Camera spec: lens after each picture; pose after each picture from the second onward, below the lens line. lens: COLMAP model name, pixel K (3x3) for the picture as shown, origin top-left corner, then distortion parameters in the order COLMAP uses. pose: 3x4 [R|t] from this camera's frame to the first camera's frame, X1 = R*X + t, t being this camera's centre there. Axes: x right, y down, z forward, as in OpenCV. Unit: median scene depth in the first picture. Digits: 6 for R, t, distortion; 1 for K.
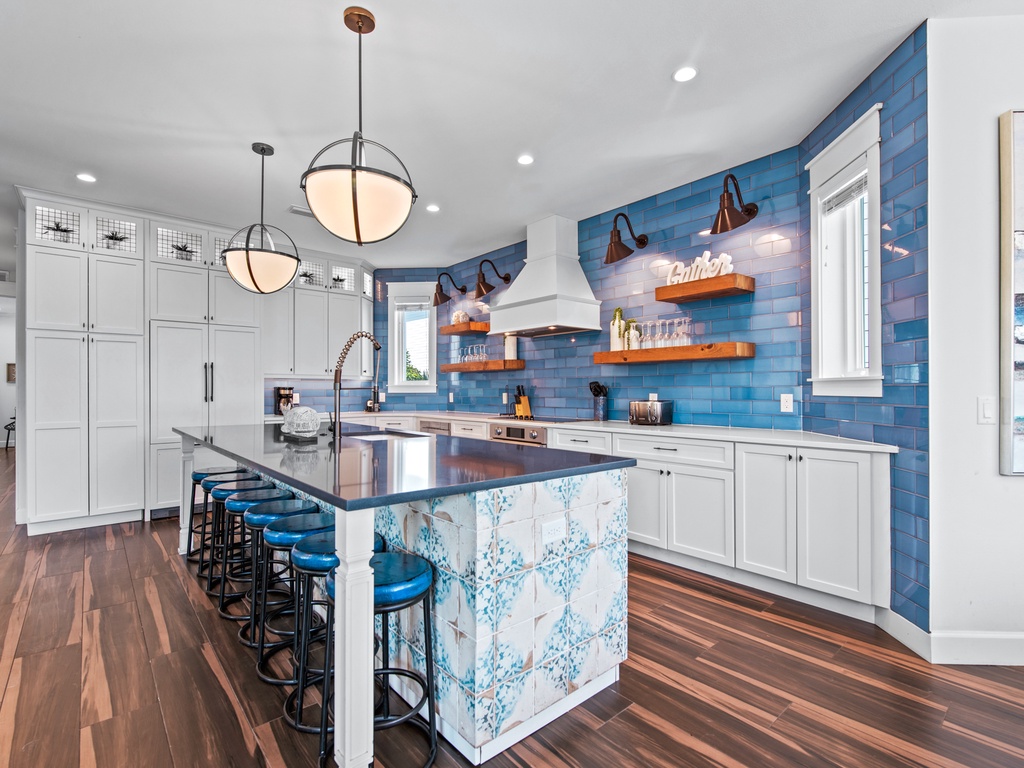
lens RADIAL K [[493.7, 0, 511.7], [0, 493.7, 385.0], [0, 0, 1]] dist [0.000766, -0.001551]
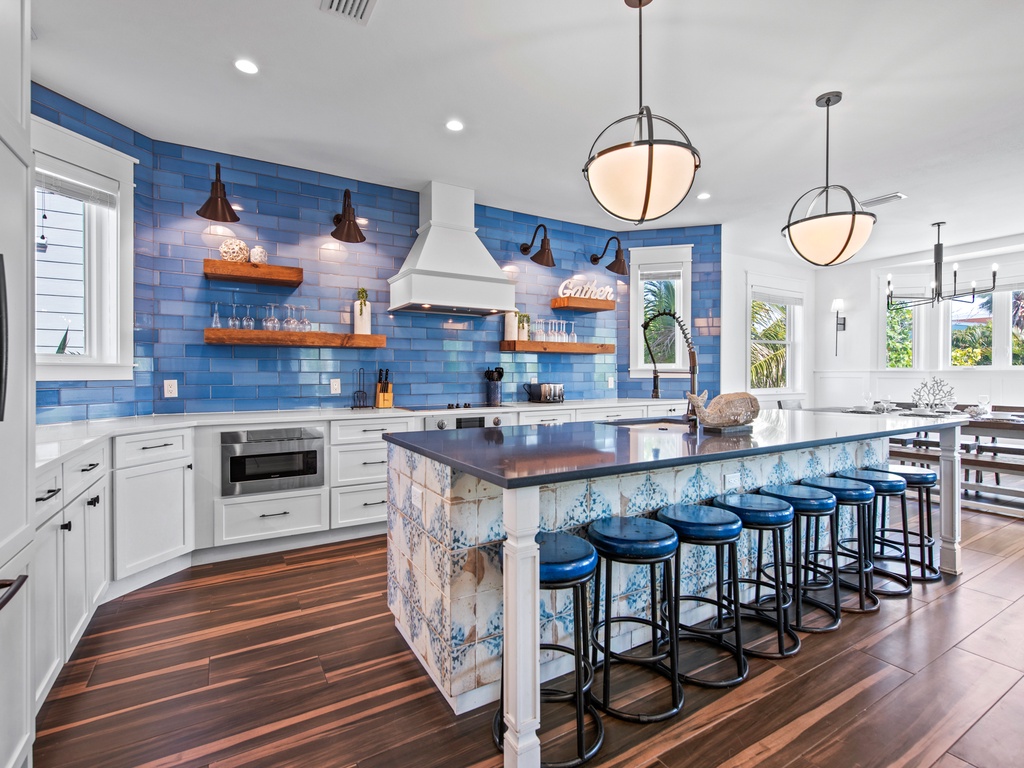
lens RADIAL K [[493.7, 0, 513.7], [0, 493.7, 380.6], [0, 0, 1]] dist [0.000766, -0.001551]
pose [[0.166367, -0.011601, 0.985996, -1.002024], [-0.010558, 0.999853, 0.013546, 0.008947], [-0.986007, -0.012663, 0.166220, 0.907924]]
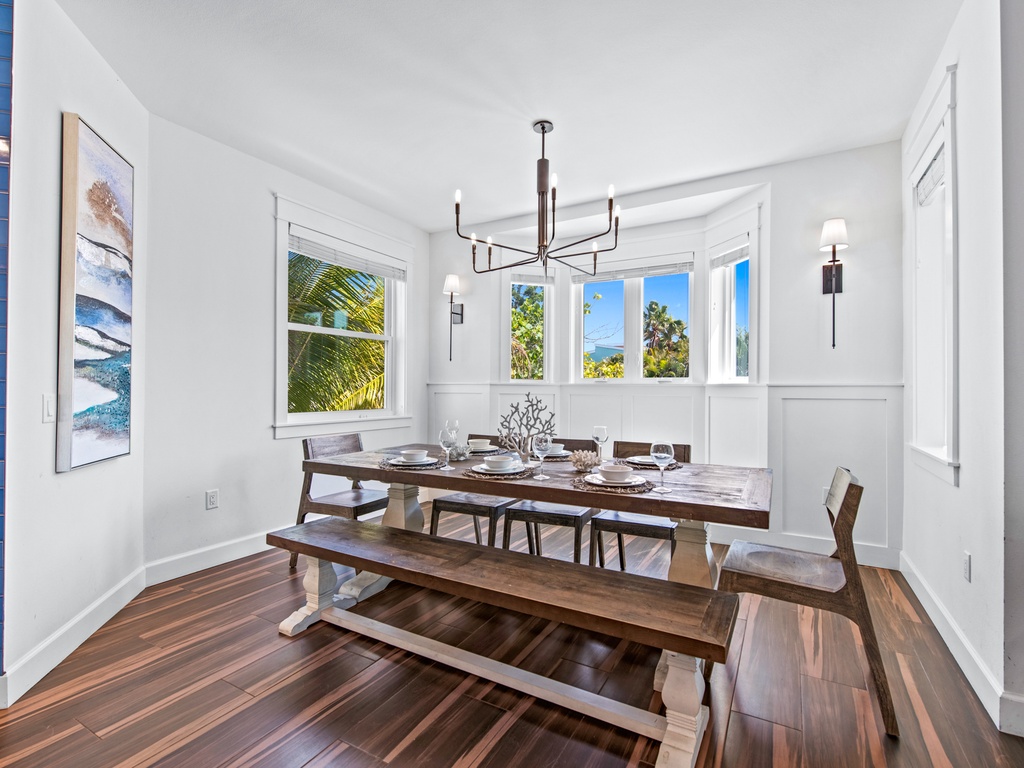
lens RADIAL K [[493.7, 0, 511.4], [0, 493.7, 382.5], [0, 0, 1]] dist [0.000766, -0.001551]
pose [[-0.339891, 0.012422, 0.940383, -0.137774], [-0.014404, 0.999727, -0.018412, 0.003592], [-0.940355, -0.019803, -0.339619, 0.264507]]
